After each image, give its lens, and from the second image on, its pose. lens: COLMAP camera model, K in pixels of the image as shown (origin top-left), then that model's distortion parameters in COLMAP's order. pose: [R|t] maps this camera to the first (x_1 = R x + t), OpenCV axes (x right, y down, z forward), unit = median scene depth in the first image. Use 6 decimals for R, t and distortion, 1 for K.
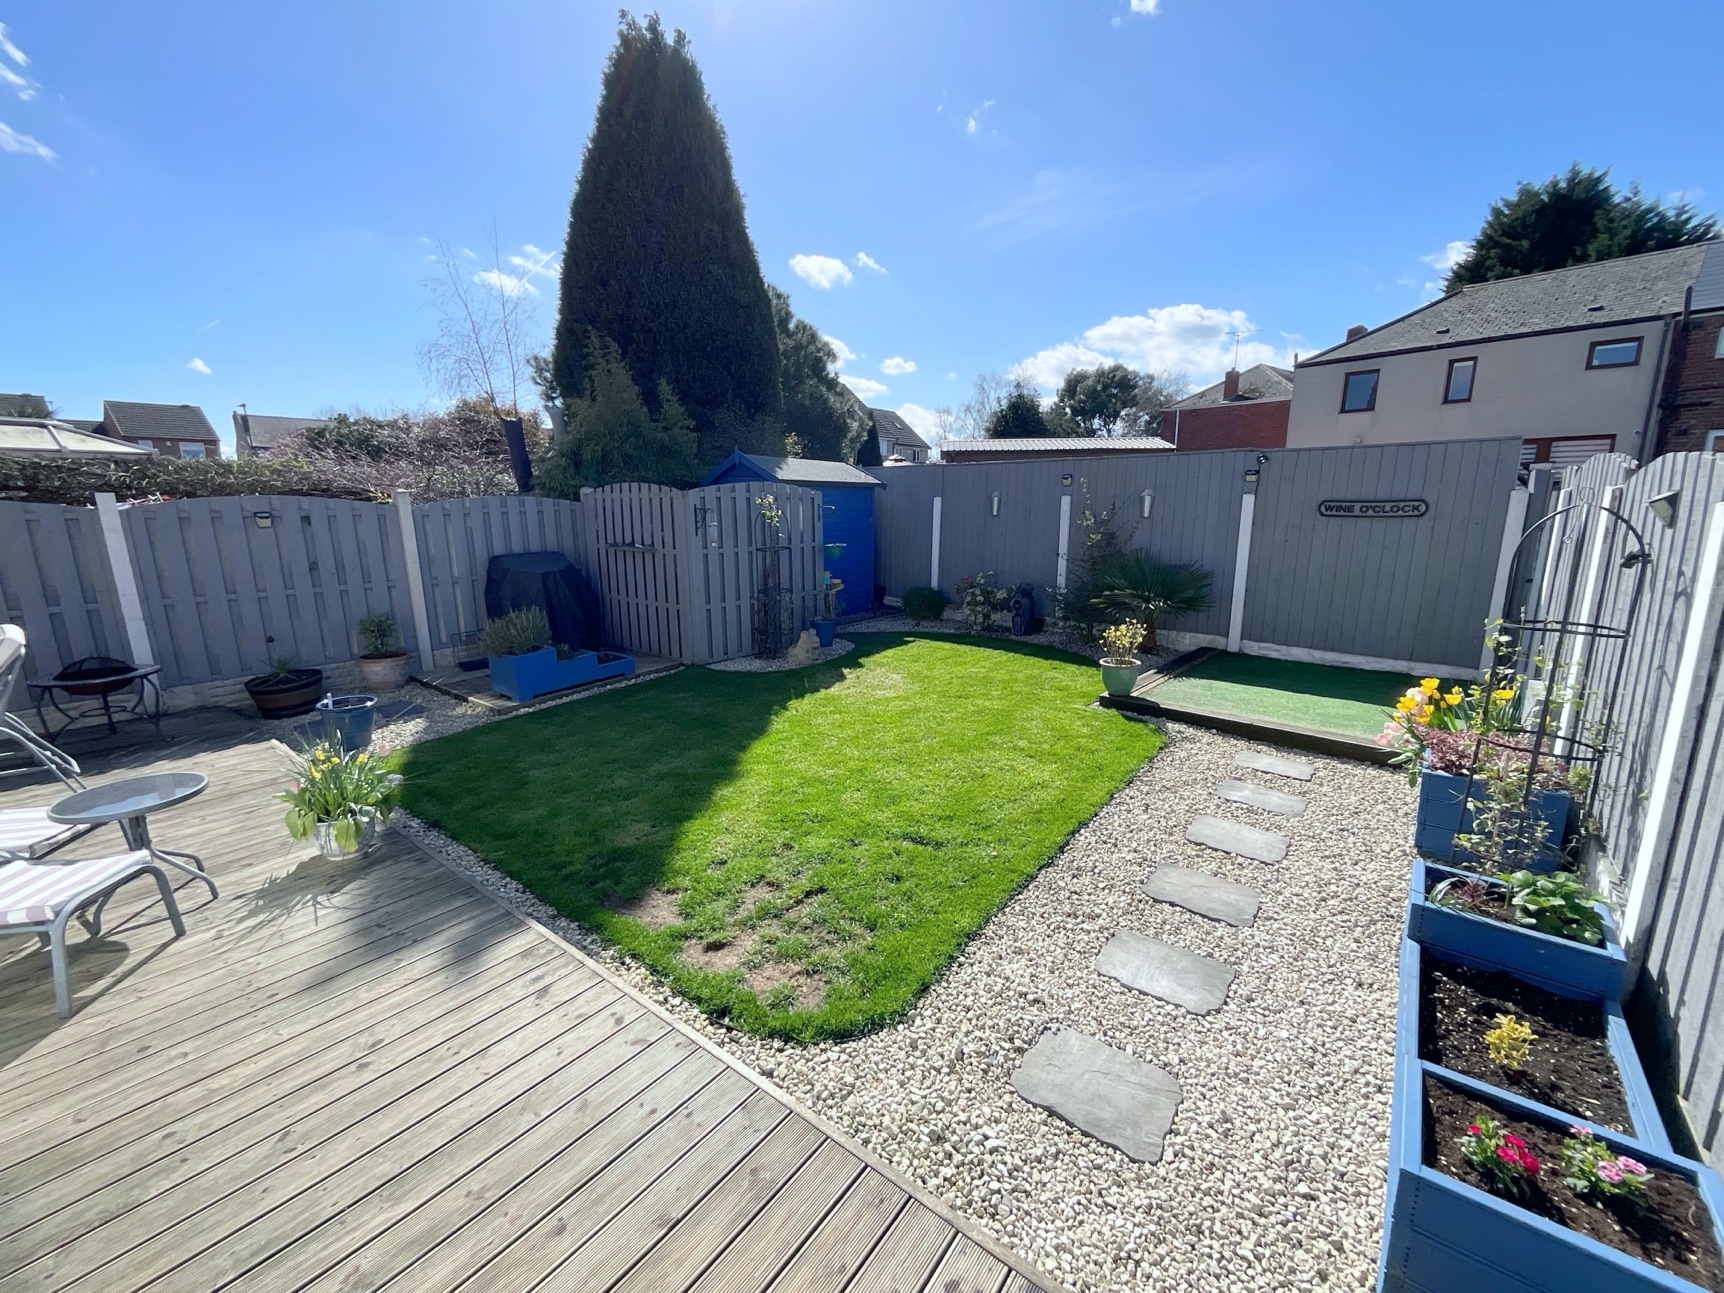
lens RADIAL K [[698.0, 0, 861.9], [0, 698.0, 638.6], [0, 0, 1]] dist [-0.002351, 0.000923]
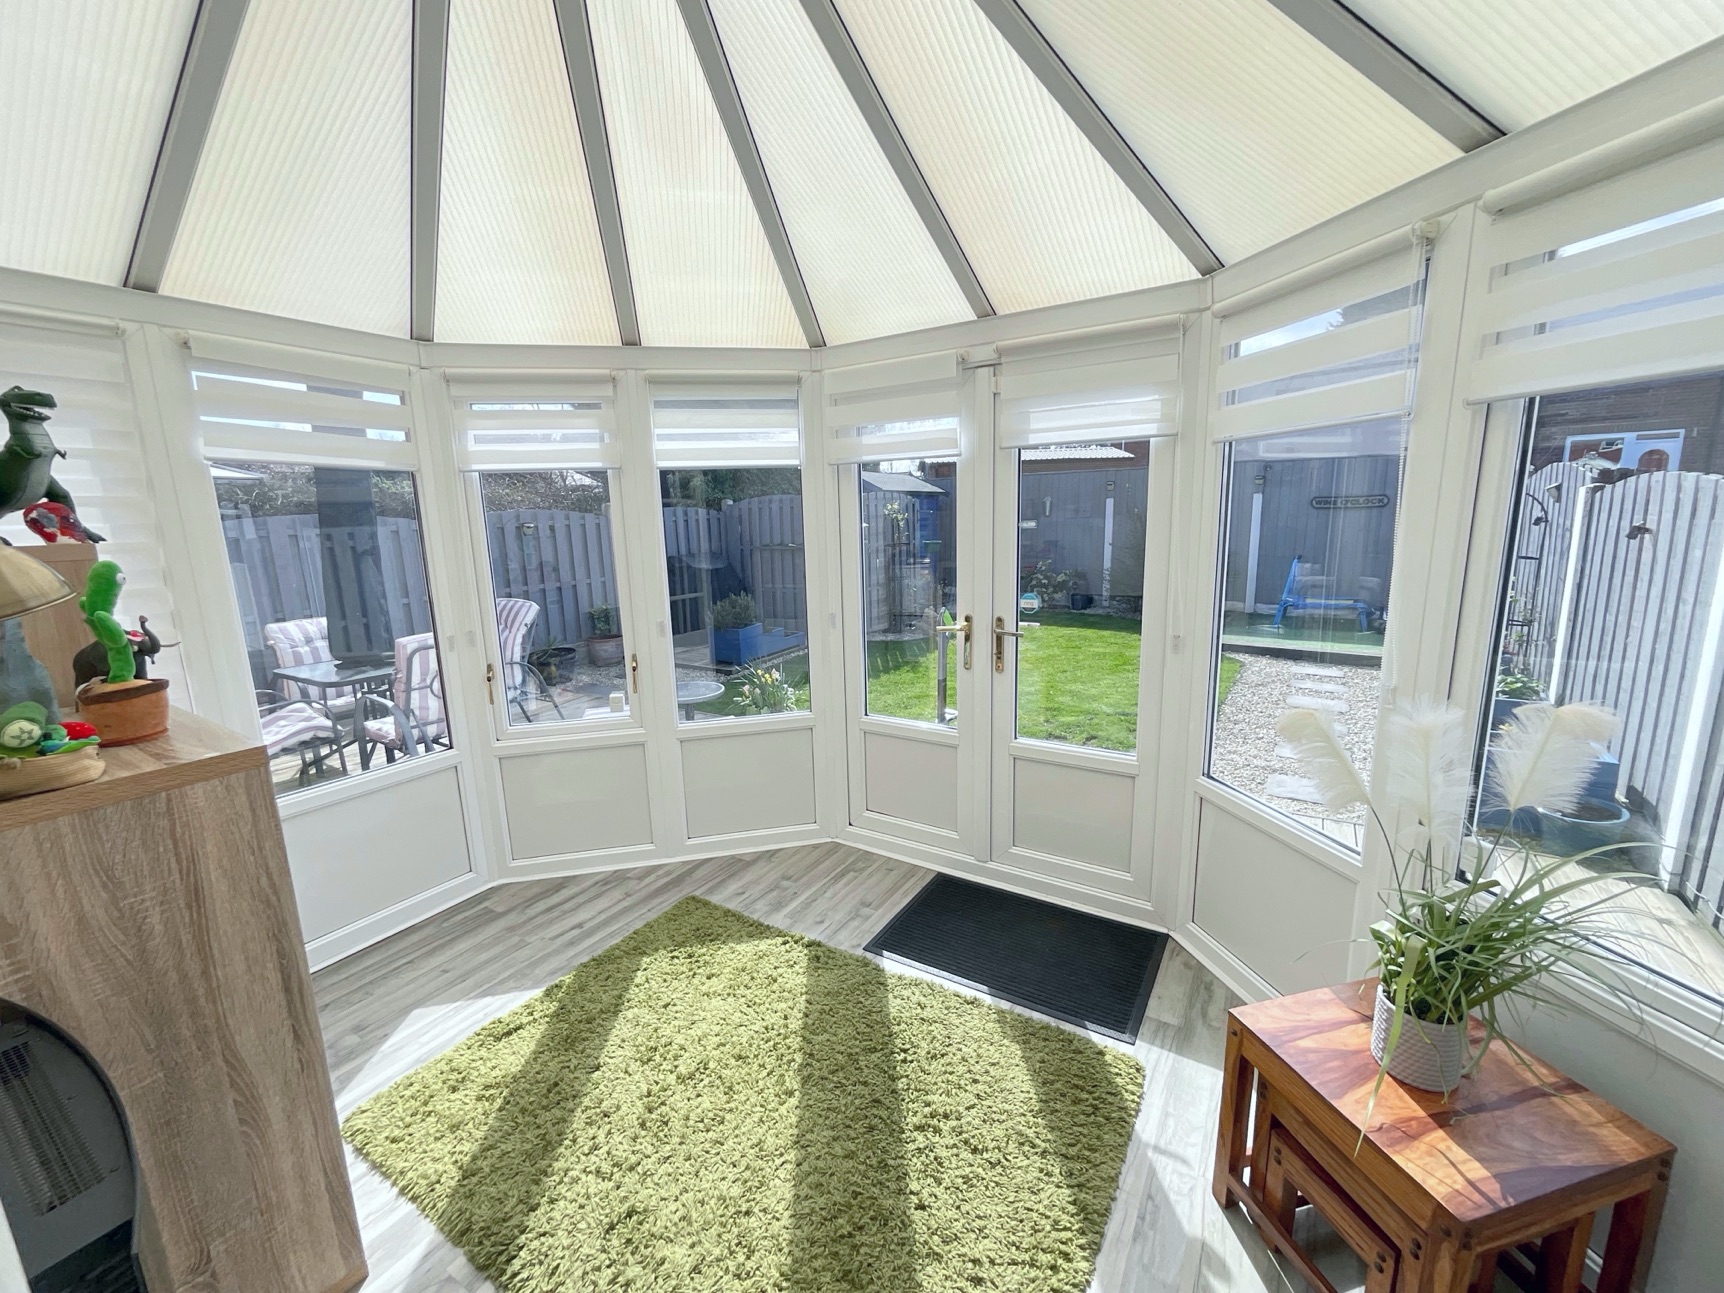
lens RADIAL K [[698.0, 0, 858.3], [0, 698.0, 643.4], [0, 0, 1]] dist [-0.002351, 0.000923]
pose [[0.995842, -0.037735, 0.082920, -0.366055], [0.038549, 0.999223, -0.008233, 0.067432], [-0.082545, 0.011395, 0.996522, -0.293808]]
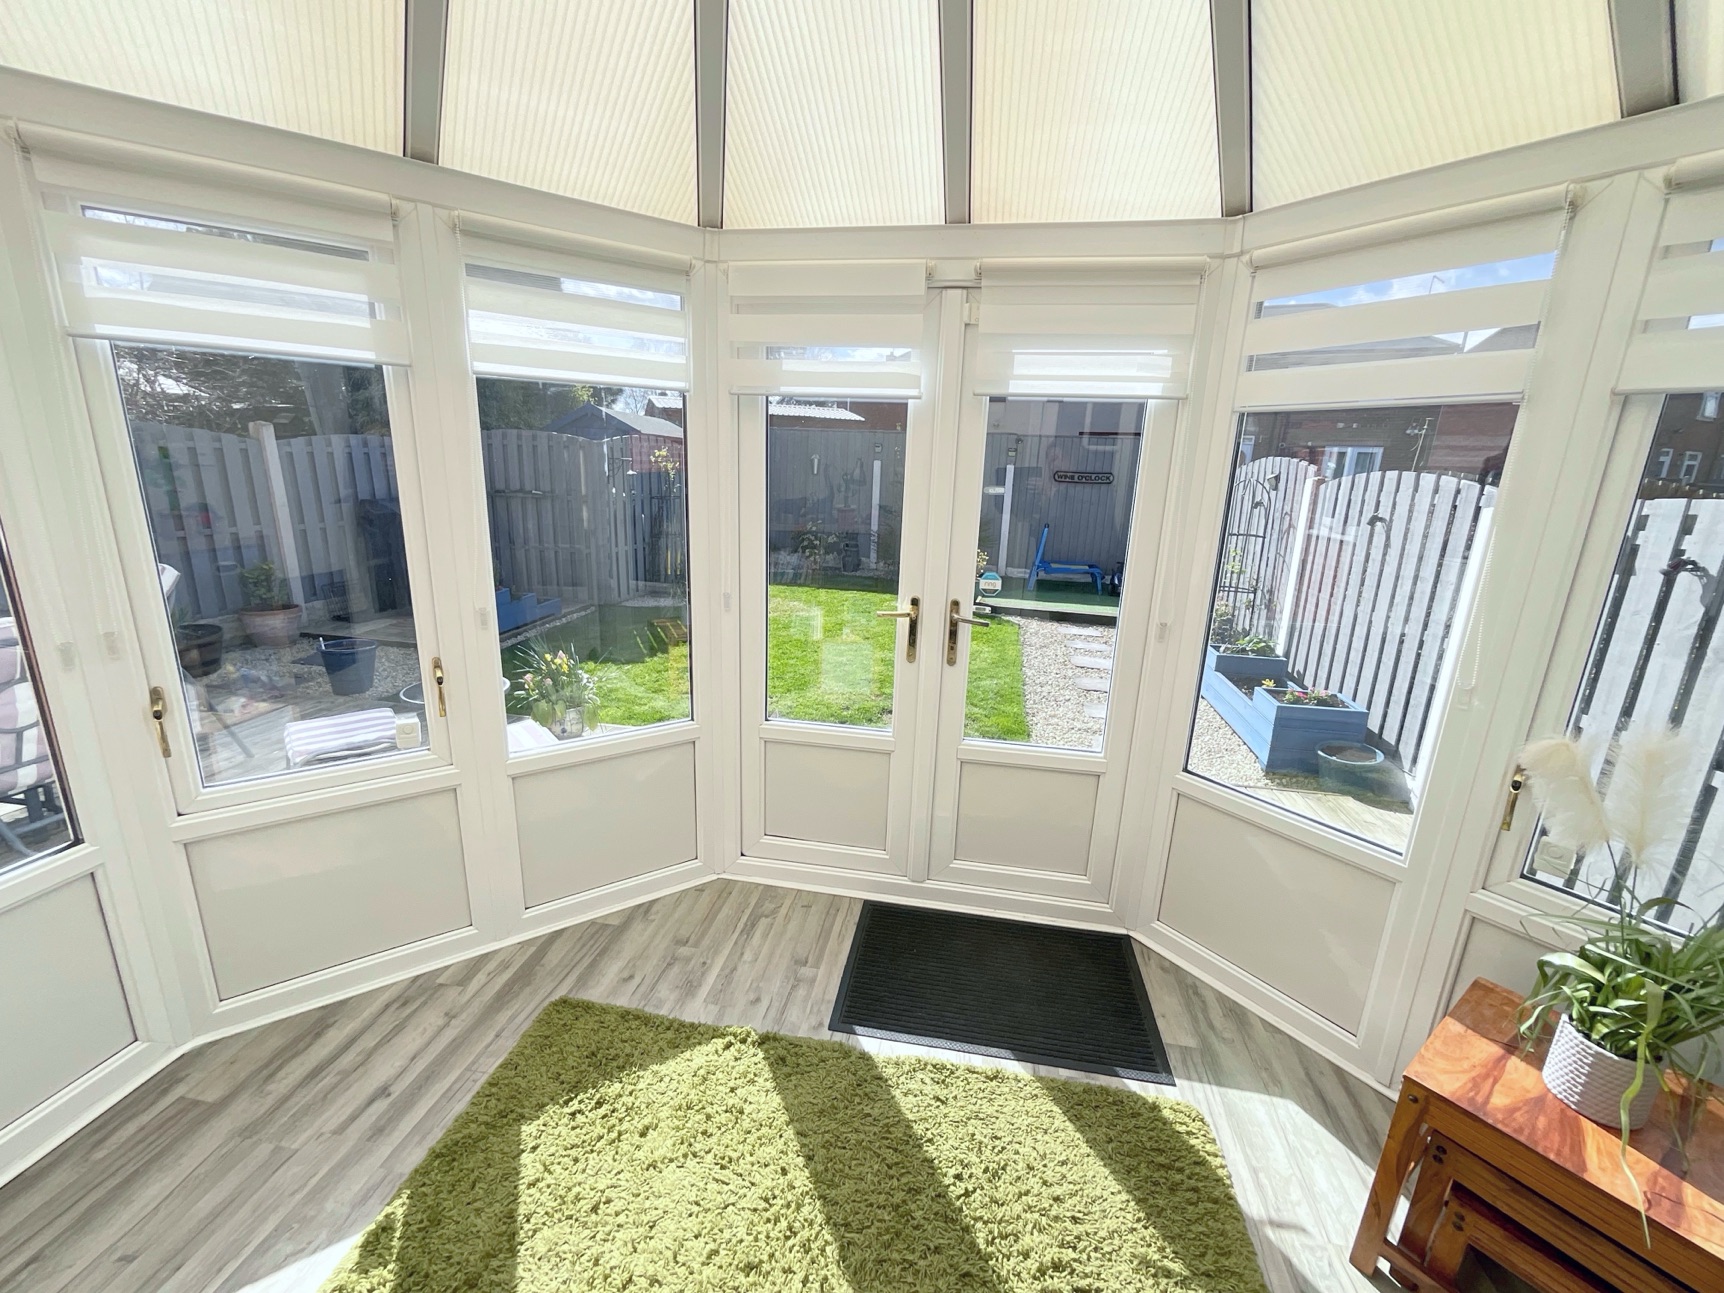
lens RADIAL K [[698.0, 0, 857.5], [0, 698.0, 643.0], [0, 0, 1]] dist [-0.002351, 0.000923]
pose [[0.885920, -0.076021, 0.457567, -0.457899], [0.048045, 0.996211, 0.072489, 0.043677], [-0.461344, -0.042236, 0.886216, -0.165611]]
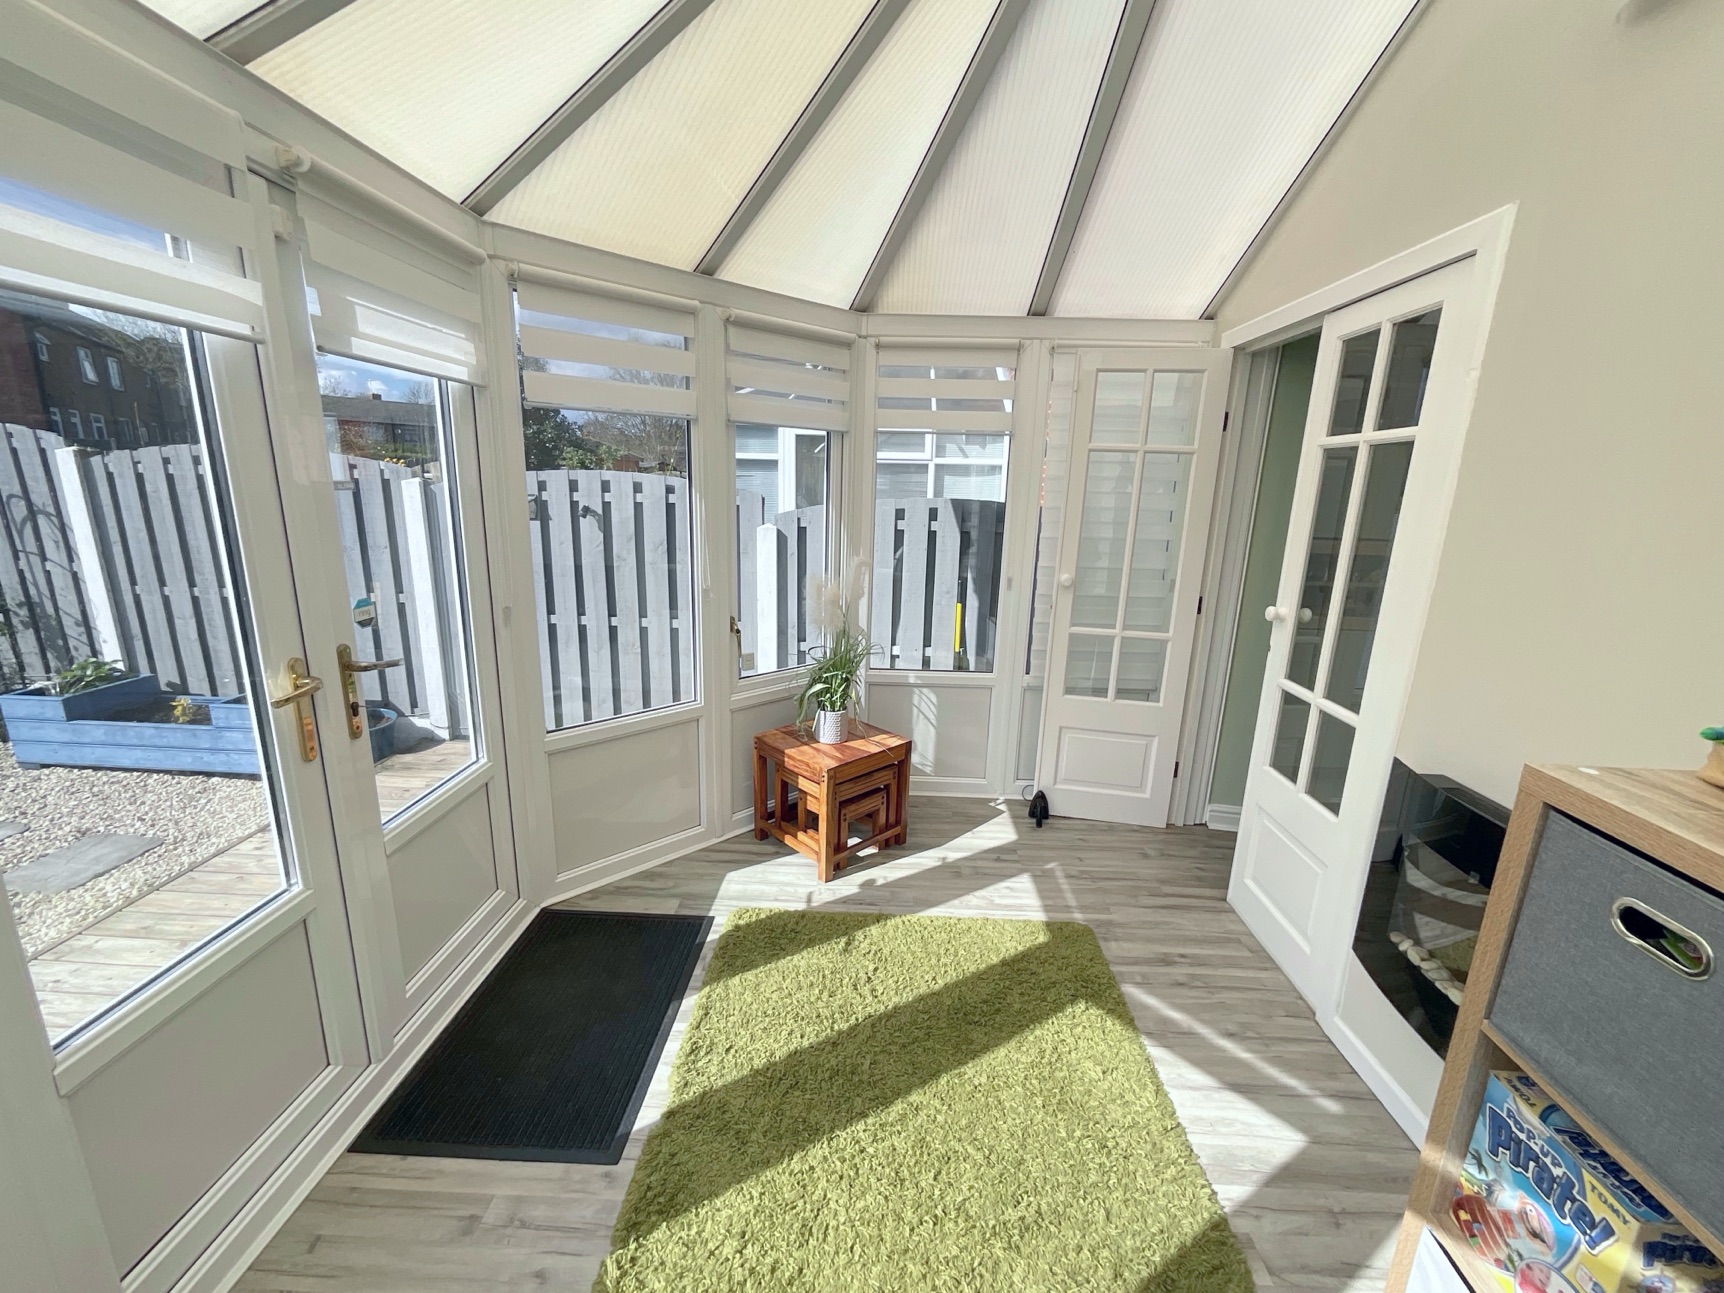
lens RADIAL K [[698.0, 0, 858.4], [0, 698.0, 647.7], [0, 0, 1]] dist [-0.002351, 0.000923]
pose [[-0.572045, -0.201337, 0.795128, -0.555368], [0.136348, 0.932575, 0.334234, -0.010291], [-0.808810, 0.299611, -0.506023, 0.119335]]
